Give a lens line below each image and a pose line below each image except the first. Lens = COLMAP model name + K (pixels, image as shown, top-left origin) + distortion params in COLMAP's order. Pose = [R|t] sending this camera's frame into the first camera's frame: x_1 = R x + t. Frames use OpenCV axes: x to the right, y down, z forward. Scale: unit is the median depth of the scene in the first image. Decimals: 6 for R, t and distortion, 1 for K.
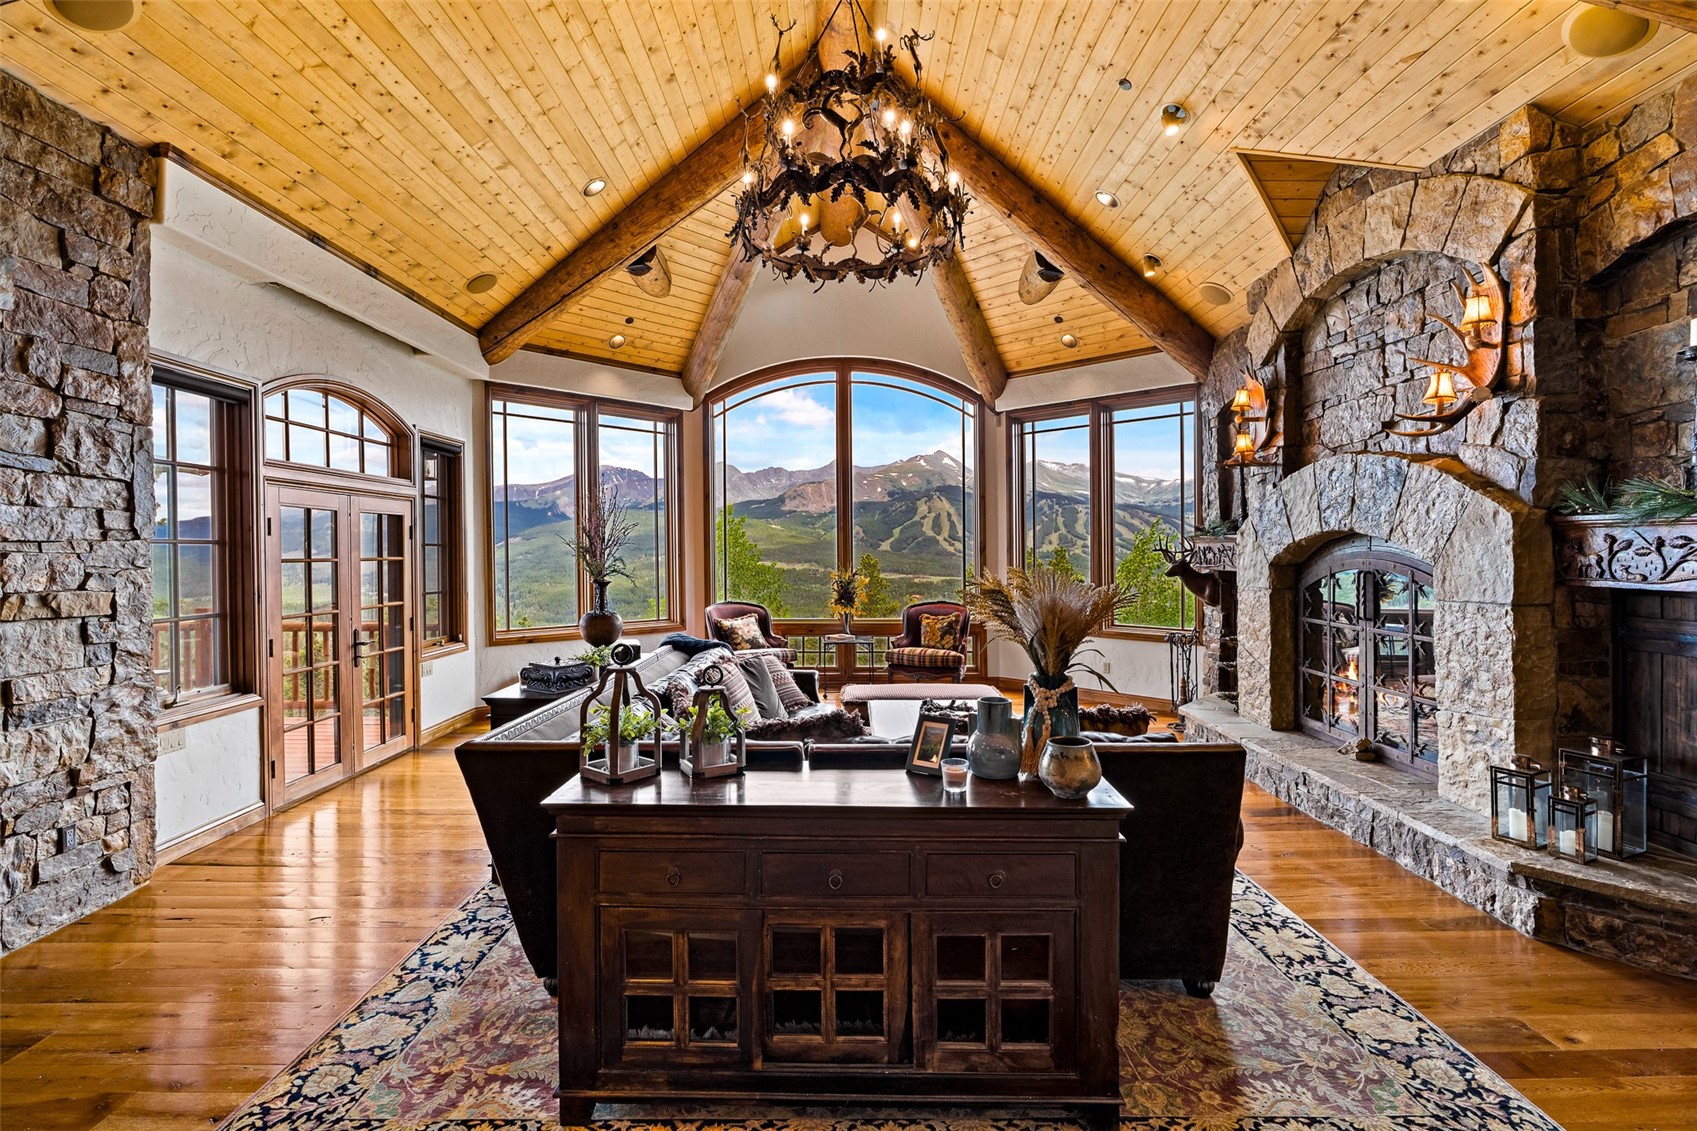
lens RADIAL K [[796.4, 0, 843.5], [0, 796.4, 558.0], [0, 0, 1]] dist [-0.000295, 0.000491]
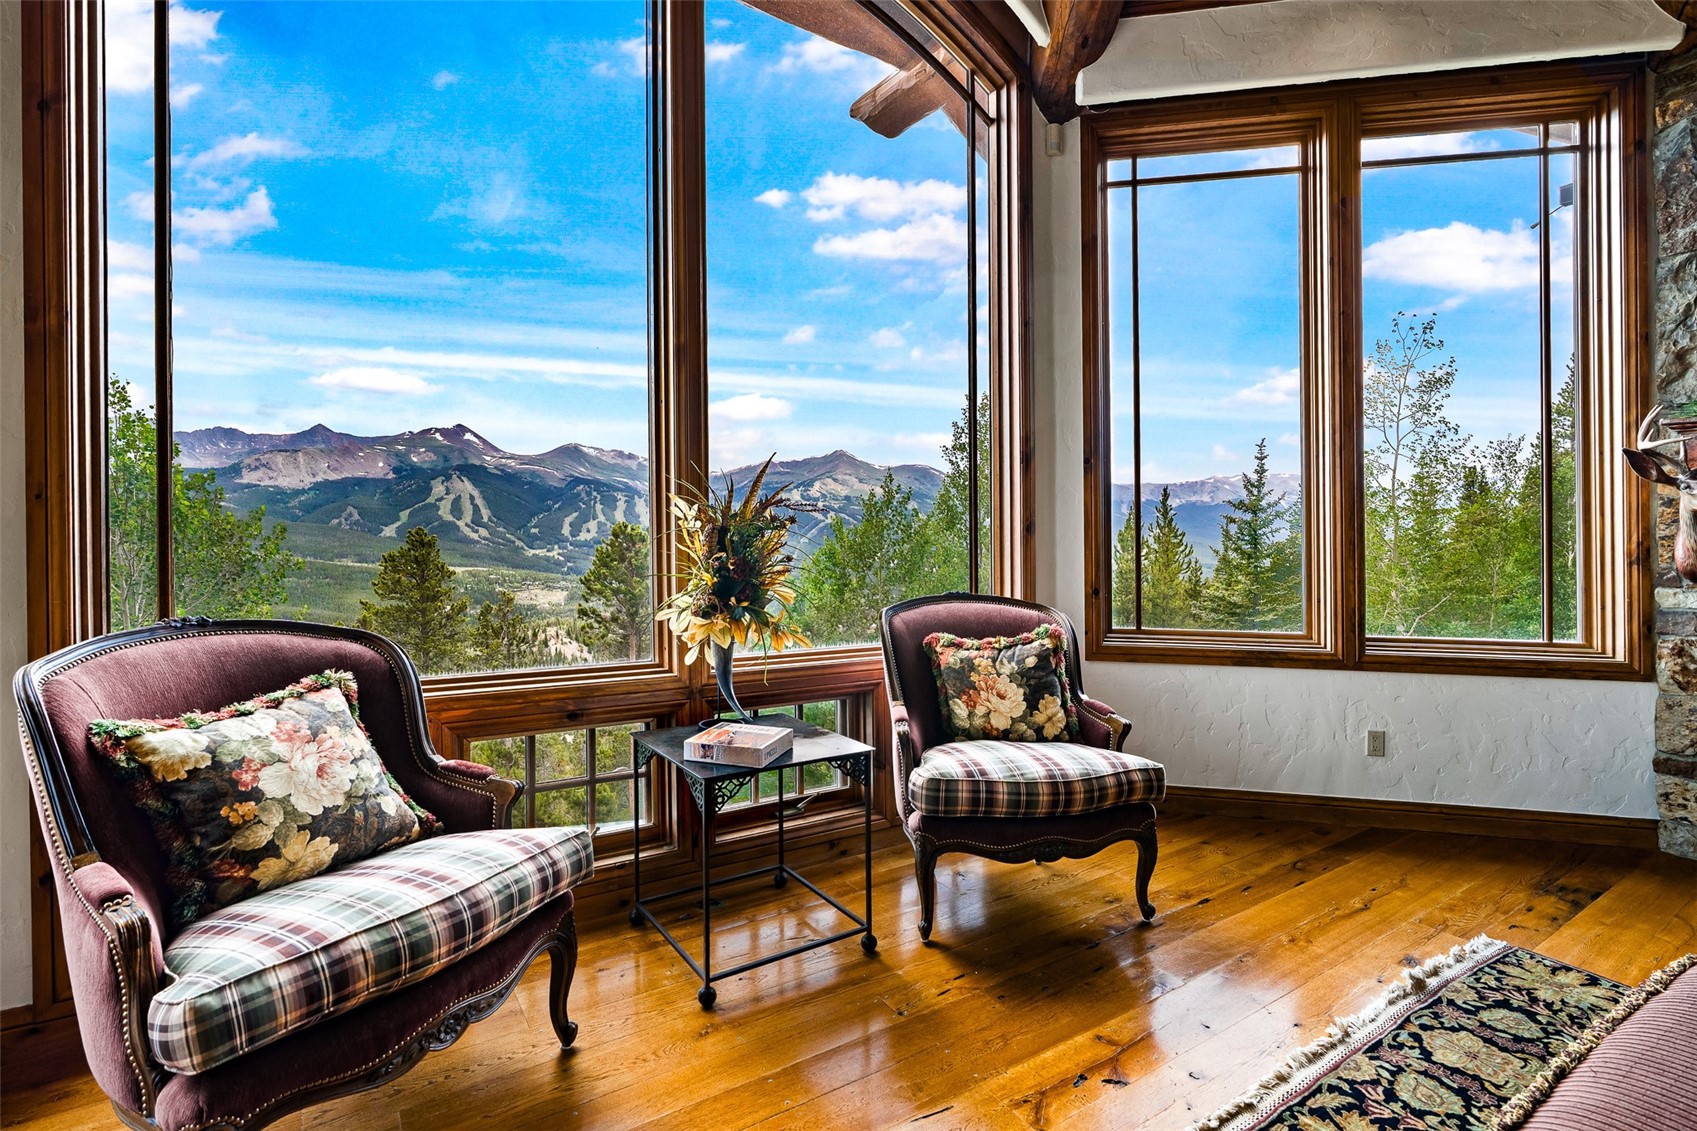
lens RADIAL K [[796.4, 0, 843.5], [0, 796.4, 558.0], [0, 0, 1]] dist [-0.000295, 0.000491]
pose [[0.838793, -0.000692, 0.544450, -0.117336], [-0.006239, 0.999921, 0.010883, 0.036319], [-0.544414, -0.012525, 0.838723, 0.759145]]
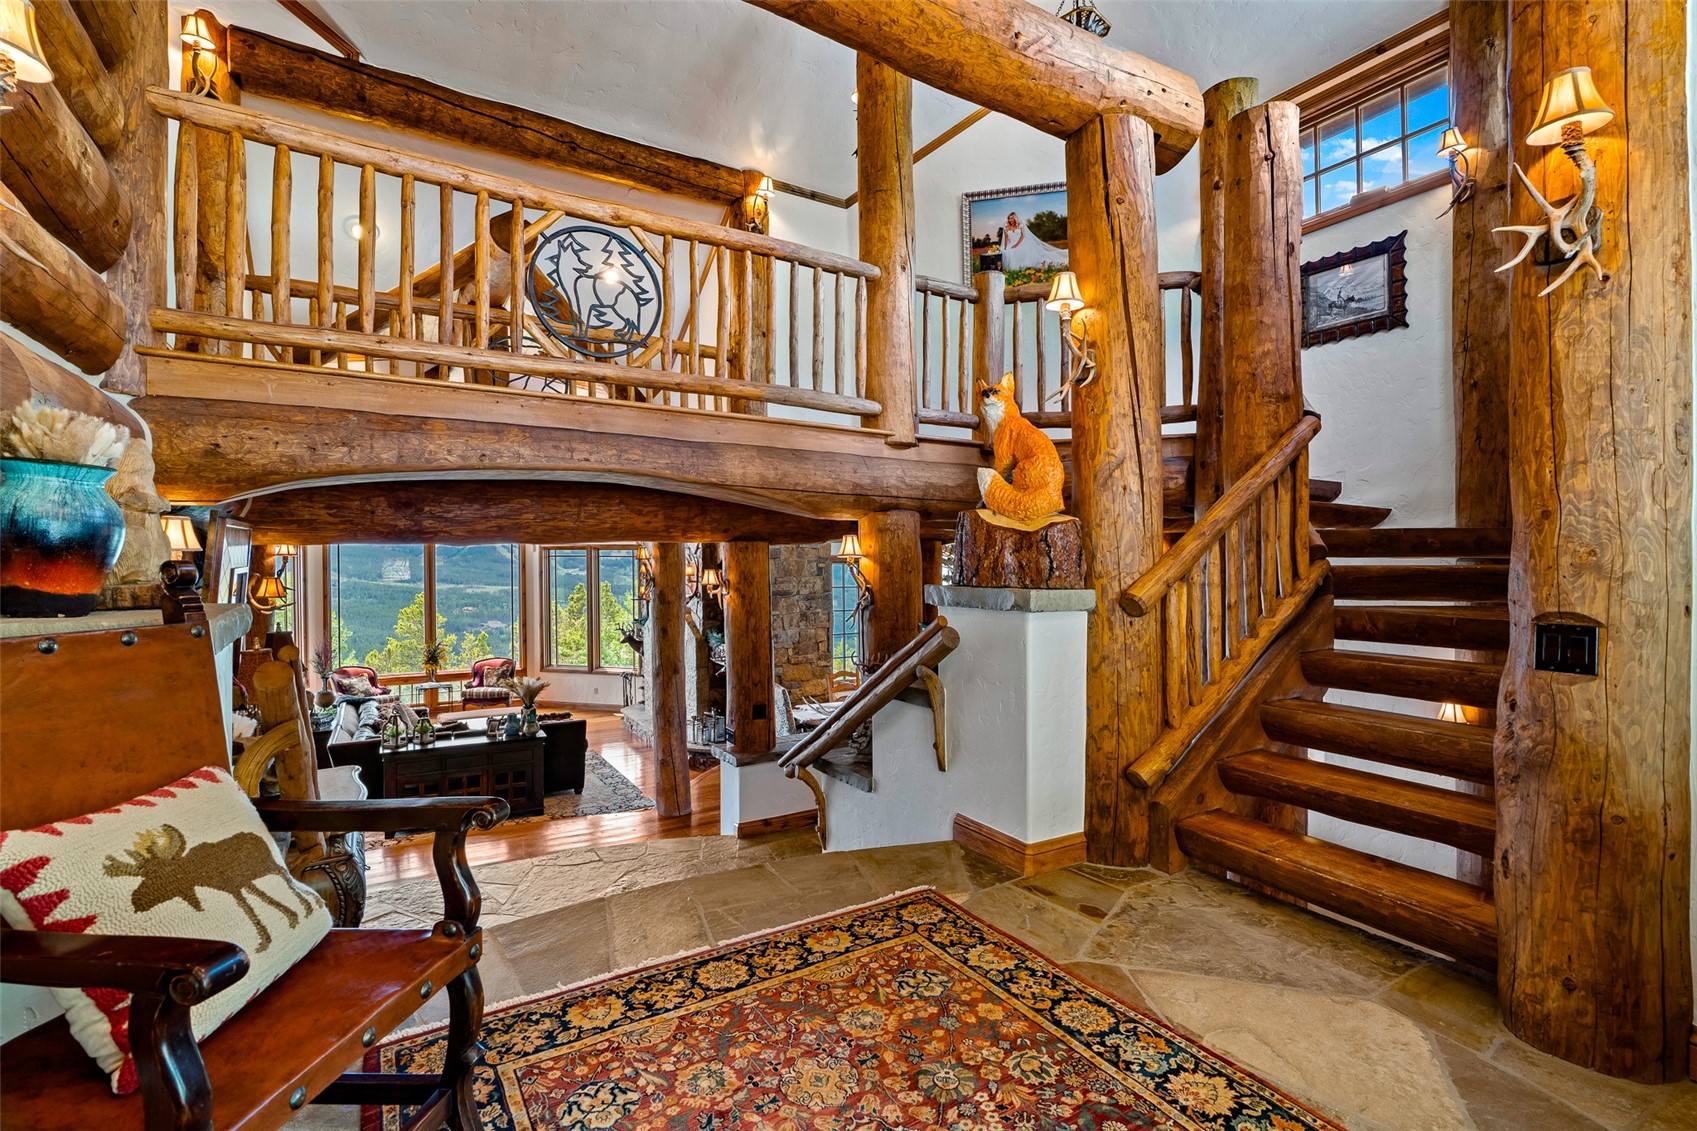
lens RADIAL K [[775.7, 0, 855.7], [0, 775.7, 570.5], [0, 0, 1]] dist [0.000507, 0.000064]
pose [[0.850787, -0.000705, 0.525511, -0.101879], [-0.000087, 0.999999, 0.001483, -0.145481], [-0.525511, -0.001307, 0.850786, -0.858066]]
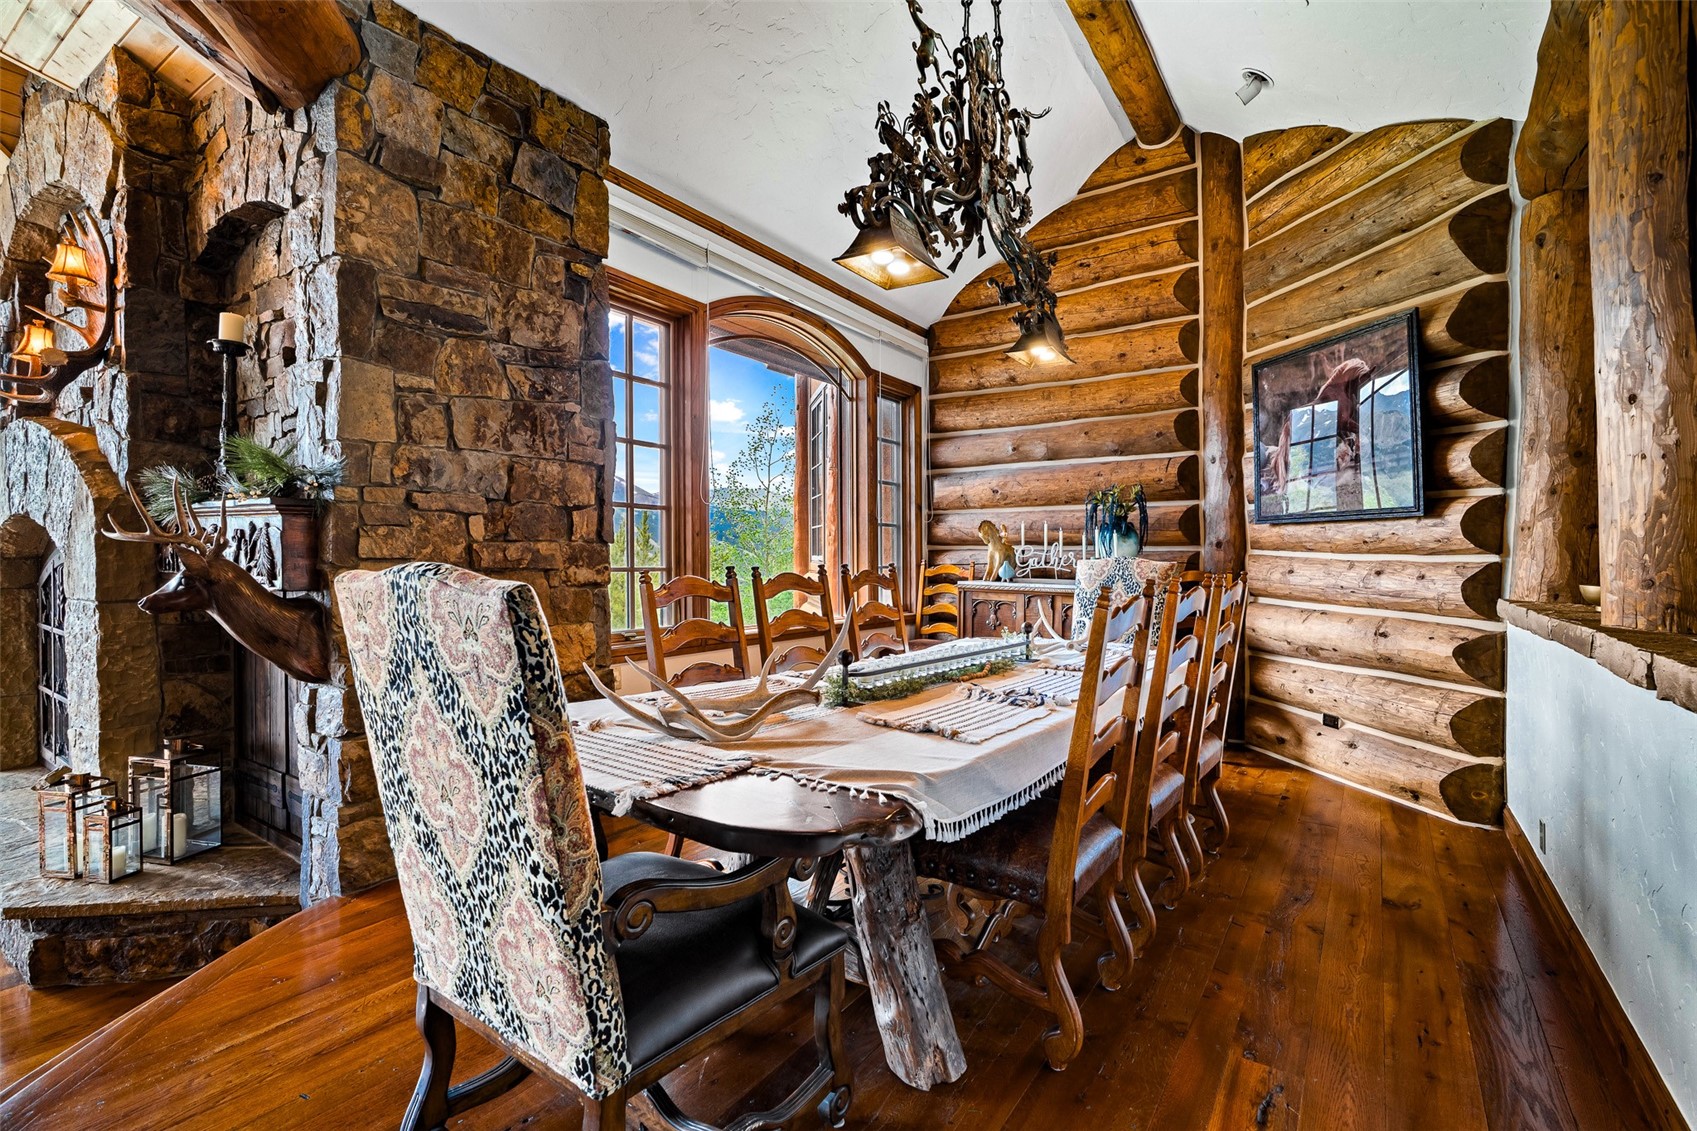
lens RADIAL K [[796.4, 0, 843.5], [0, 796.4, 558.0], [0, 0, 1]] dist [-0.000295, 0.000491]
pose [[0.572150, 0.005994, 0.820127, 0.261940], [-0.006511, 0.999975, -0.002766, 0.003229], [-0.820123, -0.003757, 0.572175, -0.084889]]
